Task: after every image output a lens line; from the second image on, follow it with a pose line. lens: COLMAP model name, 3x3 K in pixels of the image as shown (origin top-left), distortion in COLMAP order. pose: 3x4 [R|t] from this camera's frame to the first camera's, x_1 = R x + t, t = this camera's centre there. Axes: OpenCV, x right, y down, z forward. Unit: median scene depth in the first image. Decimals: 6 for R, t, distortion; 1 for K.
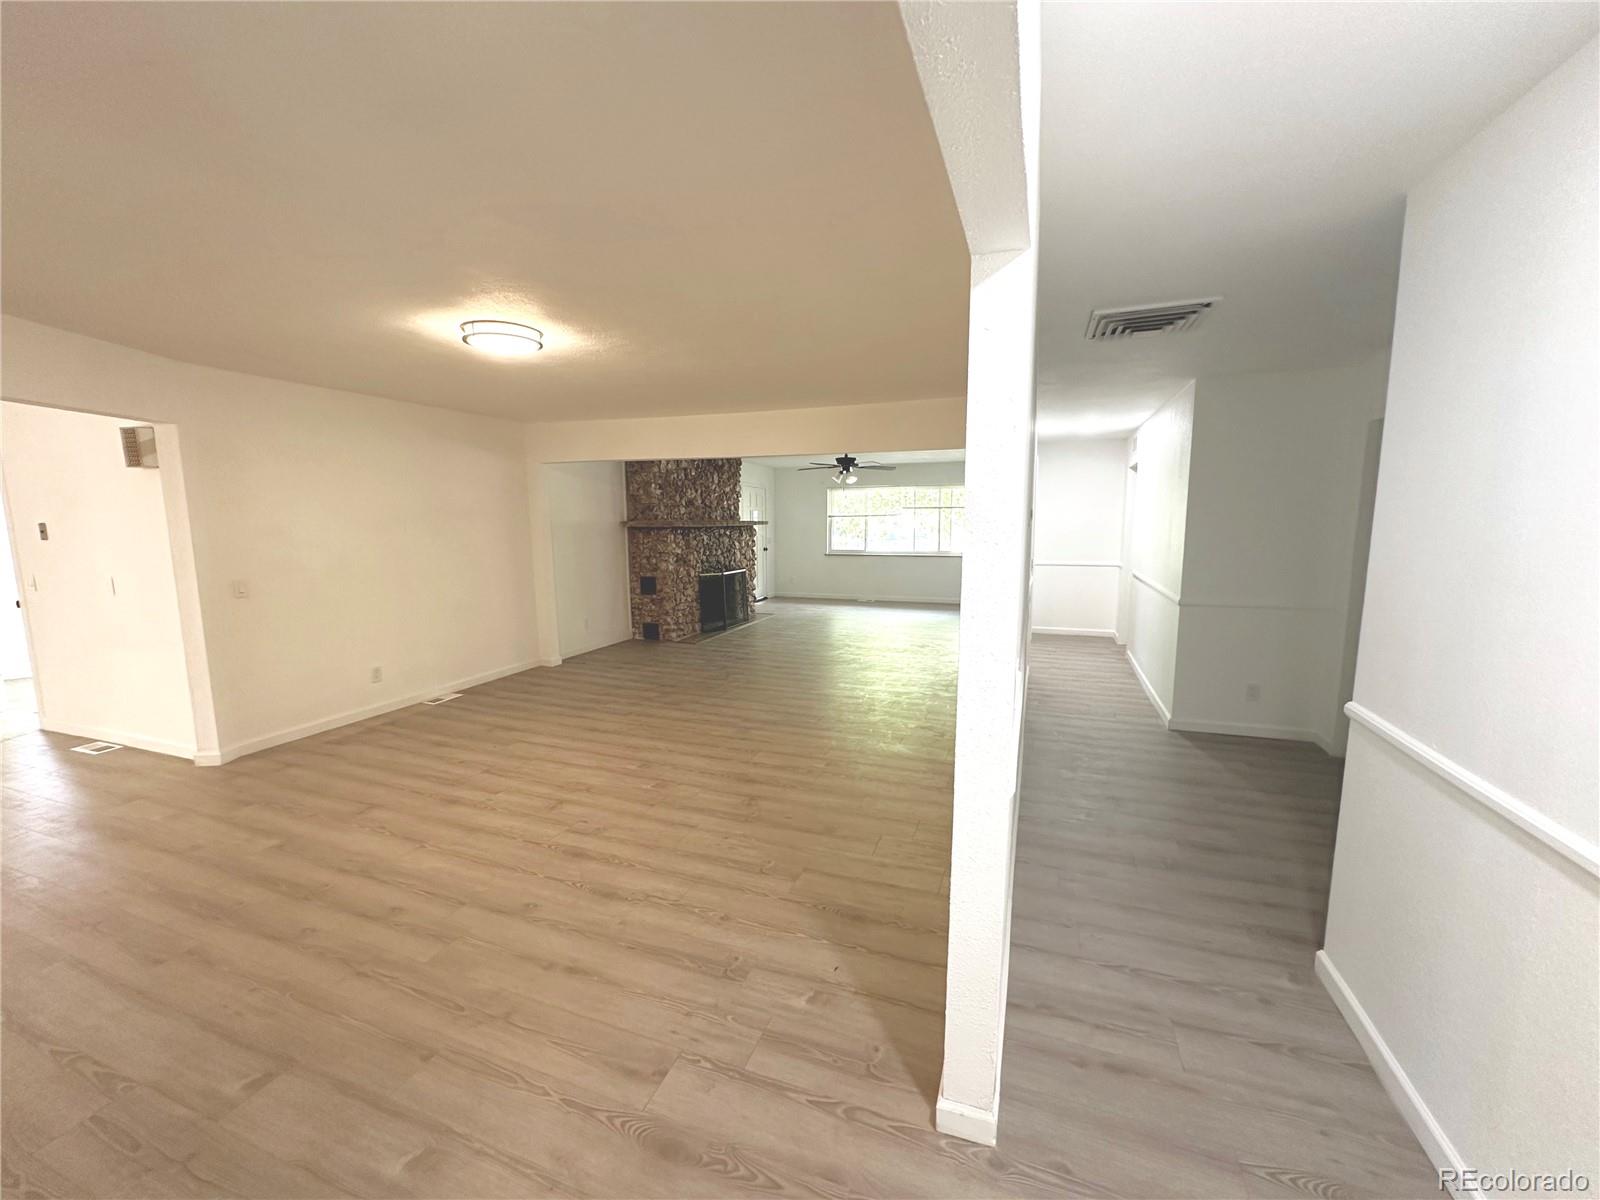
lens RADIAL K [[639.6, 0, 800.0], [0, 639.6, 600.0], [0, 0, 1]] dist [0.000850, 0.000261]
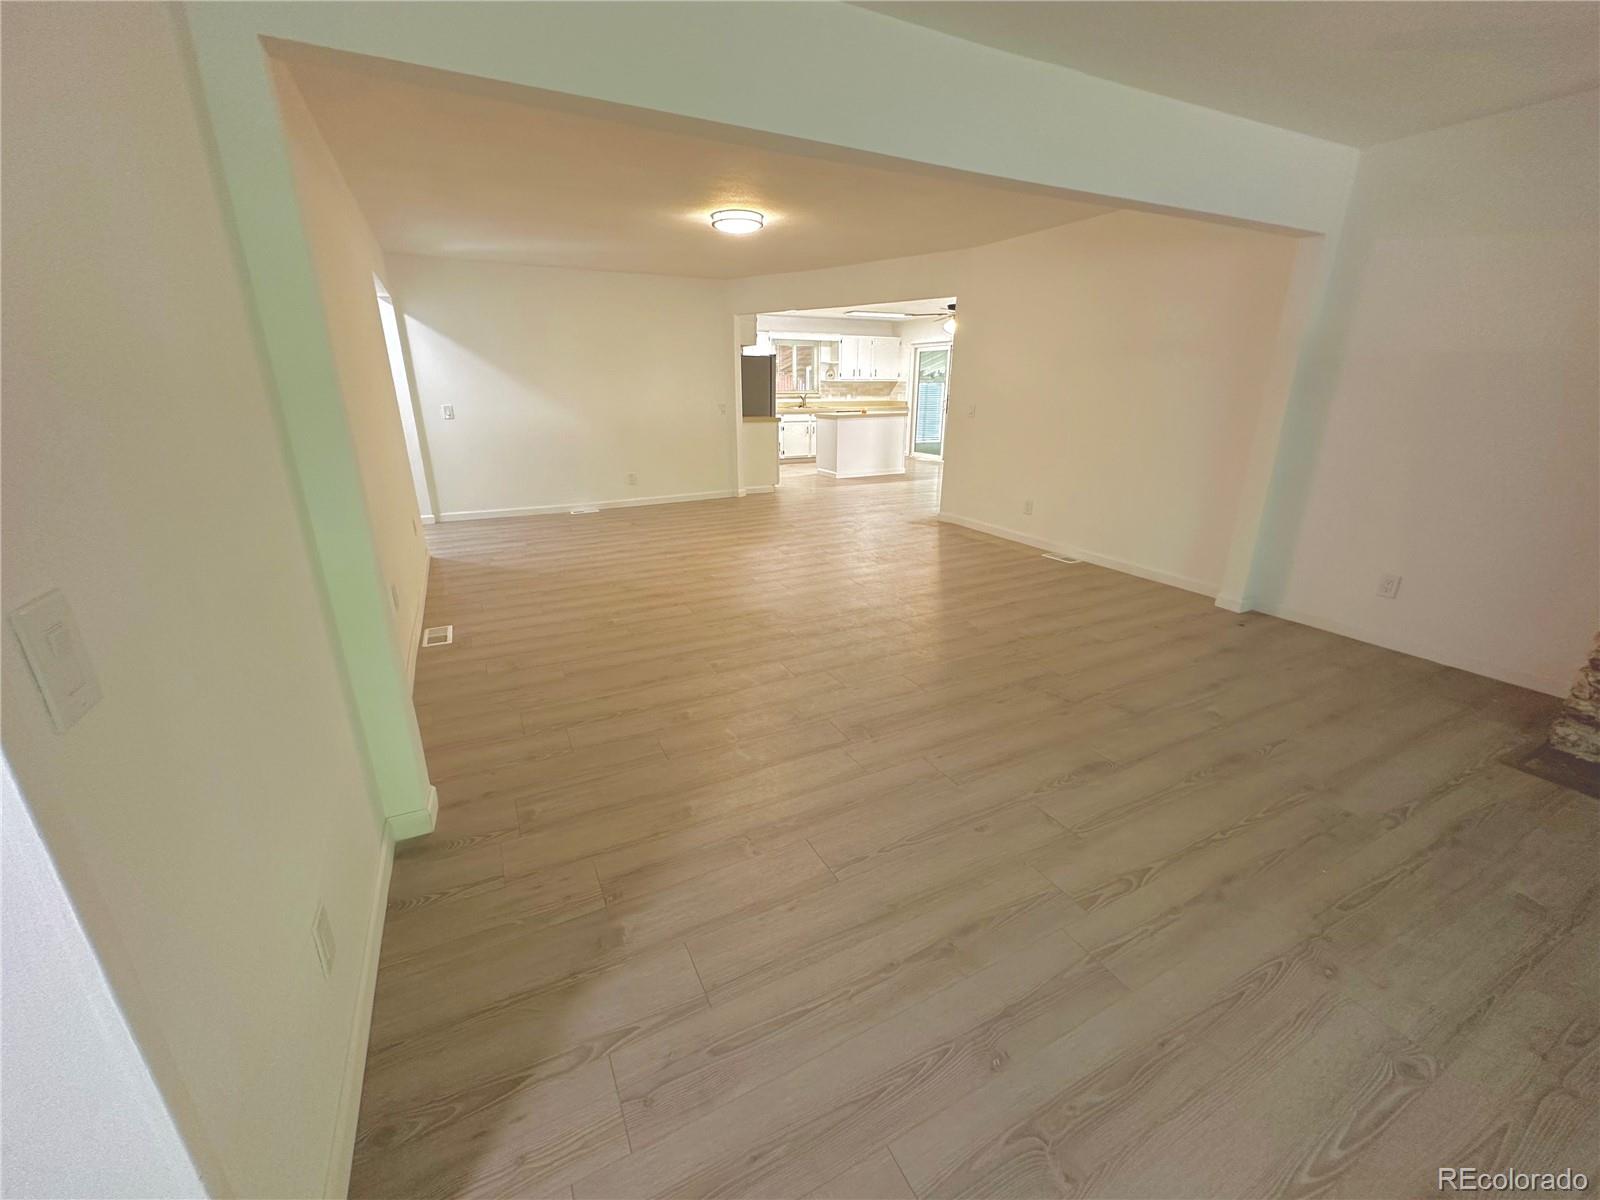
lens RADIAL K [[639.6, 0, 800.0], [0, 639.6, 600.0], [0, 0, 1]] dist [0.000850, 0.000261]
pose [[-0.671578, 0.242549, -0.700110, 0.361749], [-0.097426, 0.907789, 0.407954, -0.131878], [0.734501, 0.342182, -0.586020, 1.242974]]
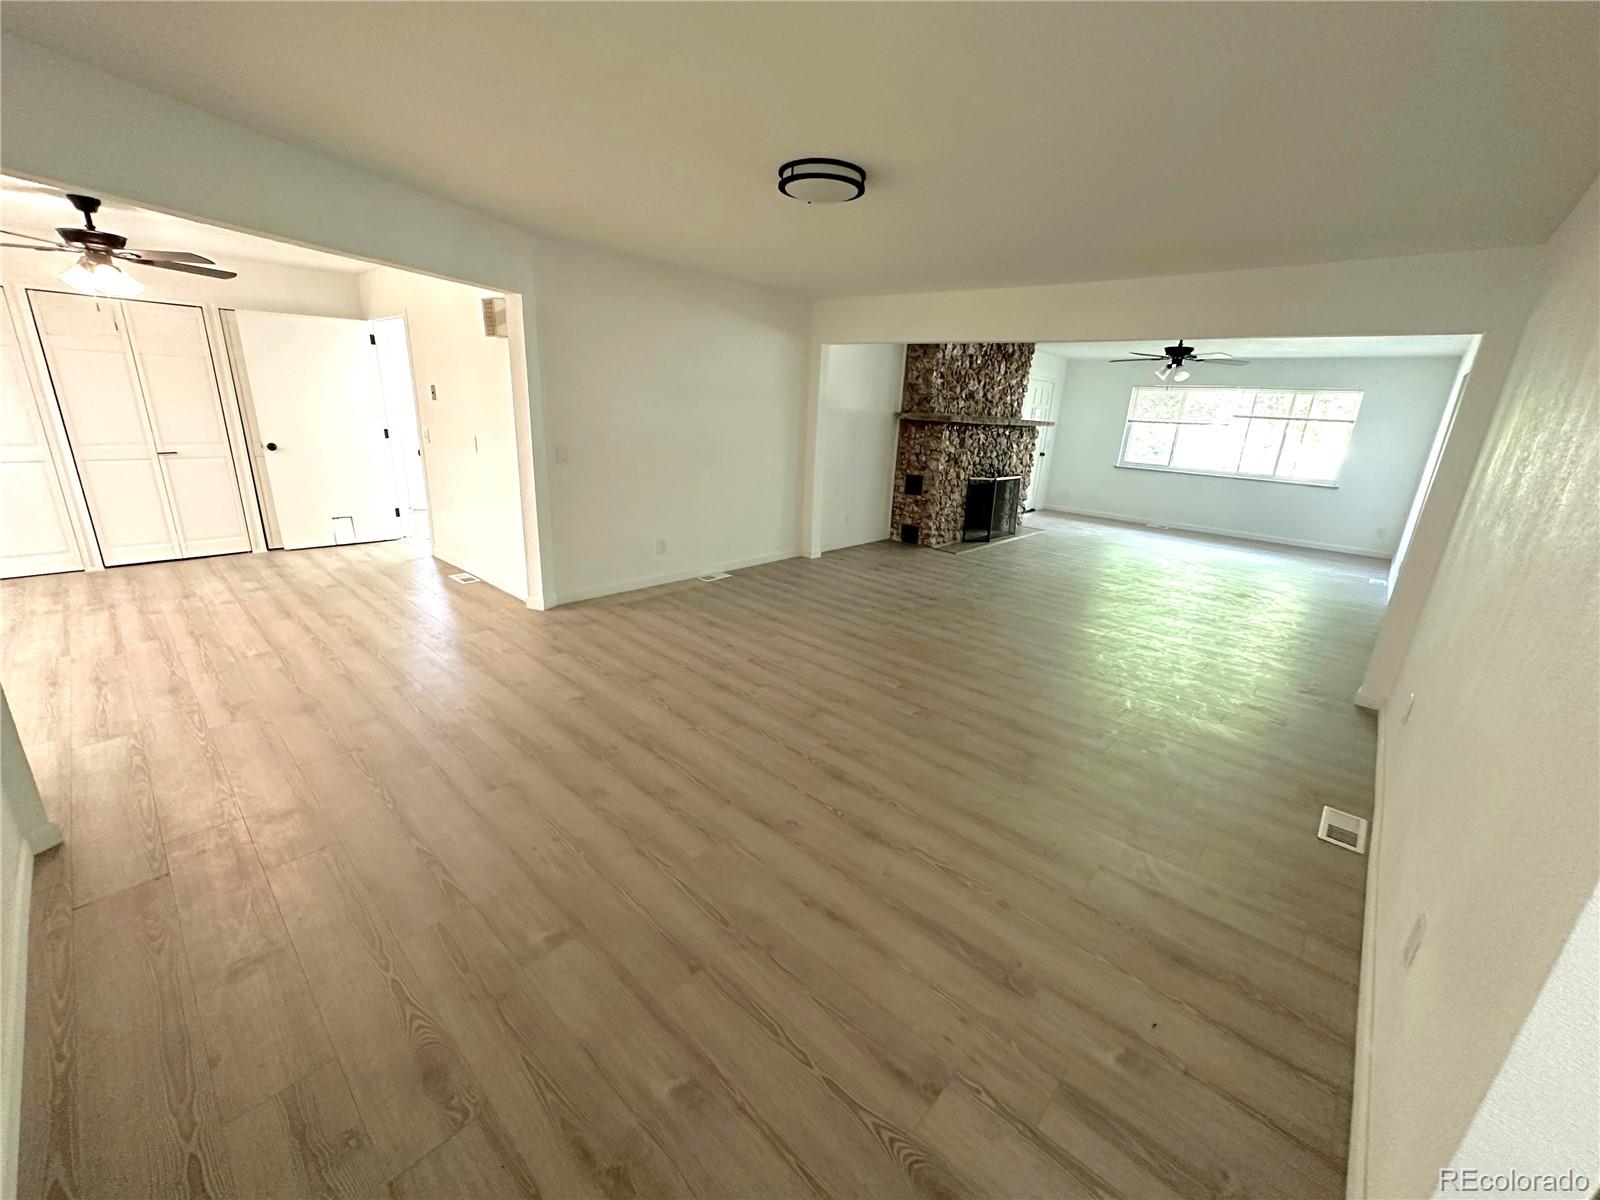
lens RADIAL K [[639.6, 0, 800.0], [0, 639.6, 600.0], [0, 0, 1]] dist [0.000850, 0.000261]
pose [[0.926160, 0.160956, -0.341057, -0.063534], [-0.104742, 0.978553, 0.177378, -0.008848], [0.362293, -0.128557, 0.923156, 0.076494]]
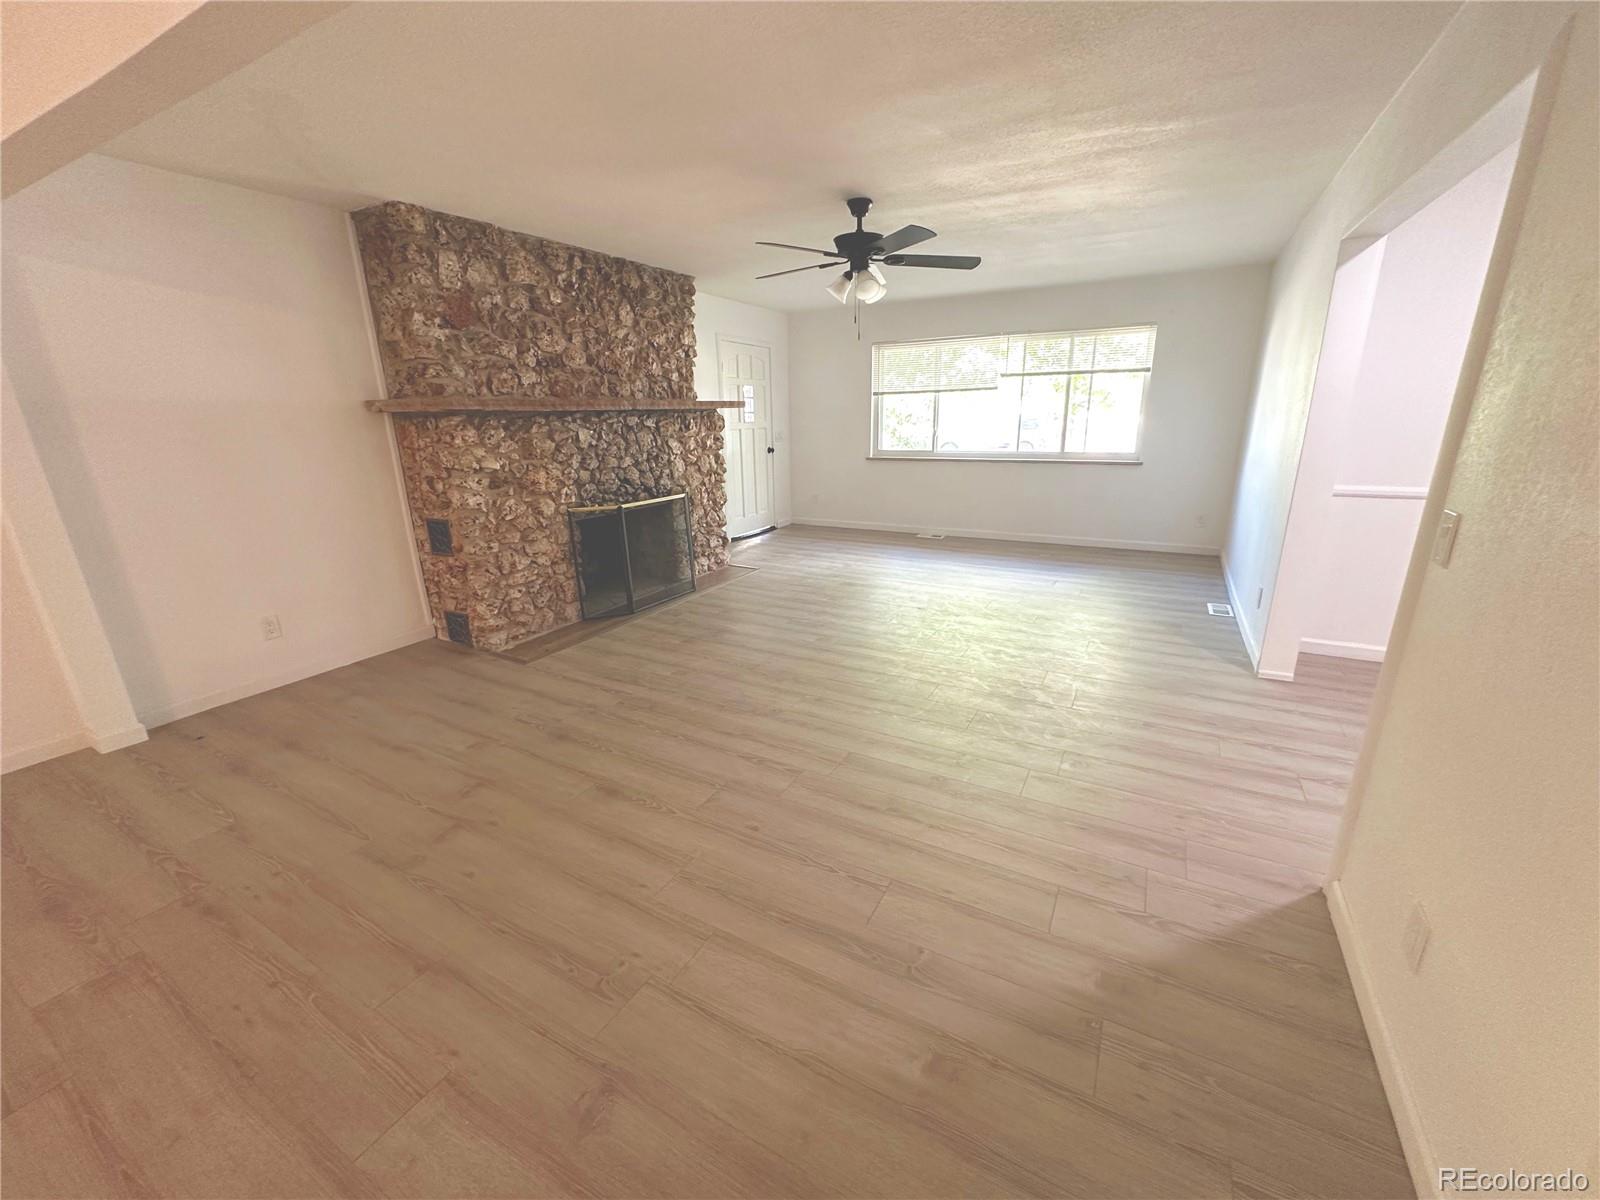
lens RADIAL K [[644.7, 0, 800.0], [0, 644.7, 600.0], [0, 0, 1]] dist [0.004421, 0.000245]
pose [[0.988931, 0.027018, -0.145898, 0.148663], [-0.003100, 0.986830, 0.161732, -0.078312], [0.148346, -0.159490, 0.975990, 0.779102]]
